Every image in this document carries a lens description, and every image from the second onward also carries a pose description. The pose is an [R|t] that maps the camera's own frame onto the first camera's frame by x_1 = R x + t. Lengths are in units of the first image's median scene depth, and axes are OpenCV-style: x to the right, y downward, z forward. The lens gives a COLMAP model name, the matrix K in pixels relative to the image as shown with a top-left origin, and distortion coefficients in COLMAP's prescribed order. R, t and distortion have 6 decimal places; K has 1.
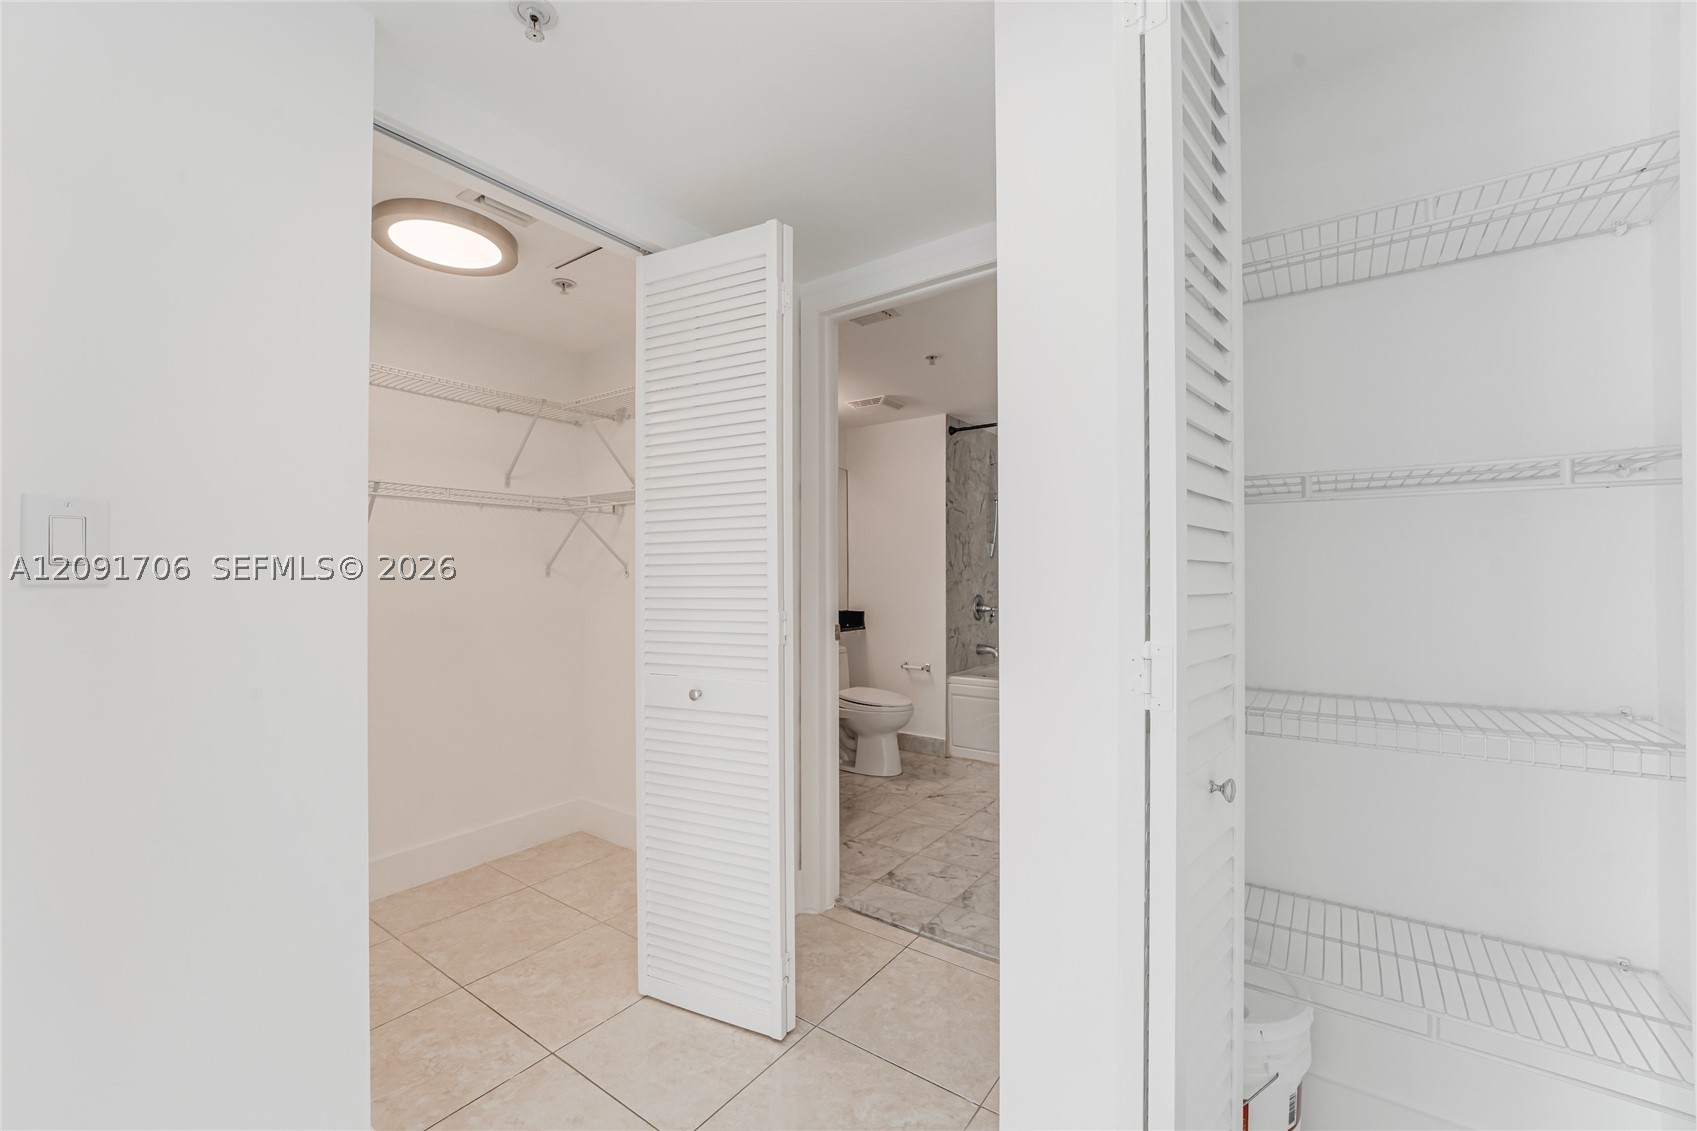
lens RADIAL K [[702.6, 0, 840.8], [0, 702.6, 562.6], [0, 0, 1]] dist [-0.009642, -0.000093]
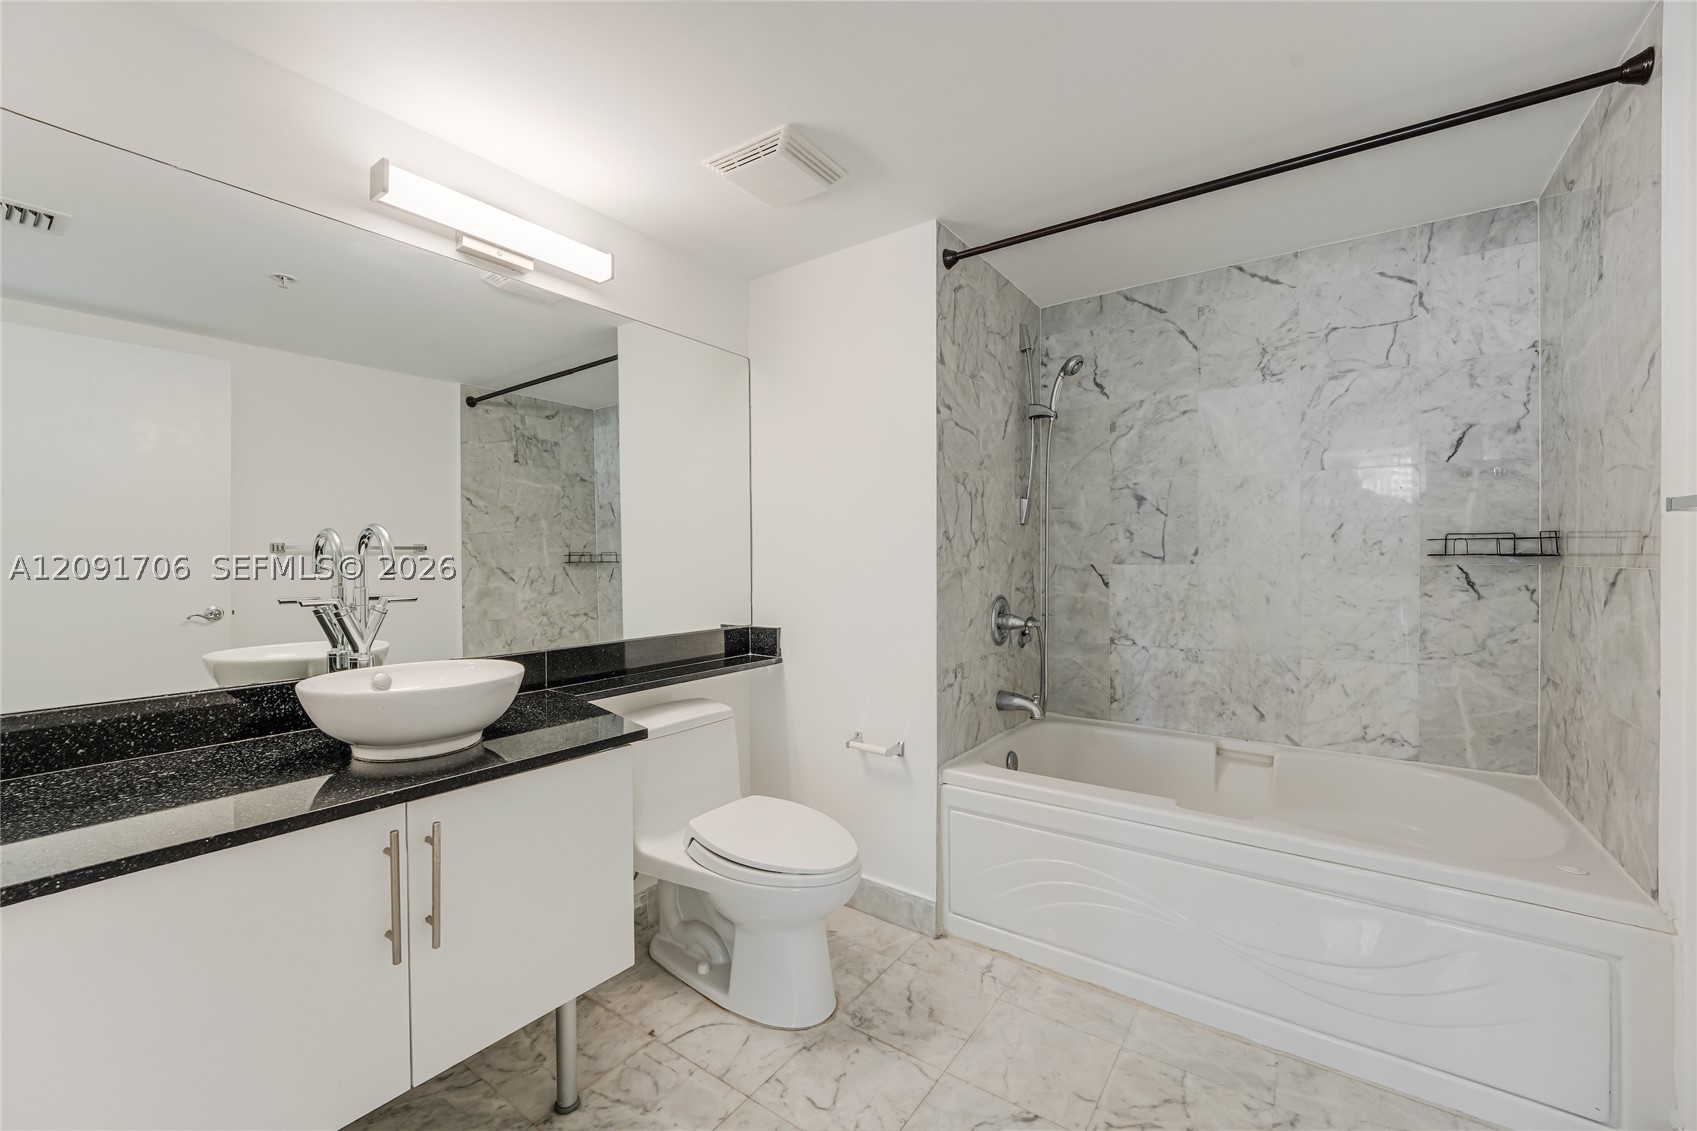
lens RADIAL K [[702.6, 0, 840.8], [0, 702.6, 562.6], [0, 0, 1]] dist [-0.009642, -0.000093]
pose [[0.999989, -0.004251, 0.002056, 0.081898], [0.004187, 0.999534, 0.030247, 0.005442], [-0.002184, -0.030238, 0.999540, 0.513236]]
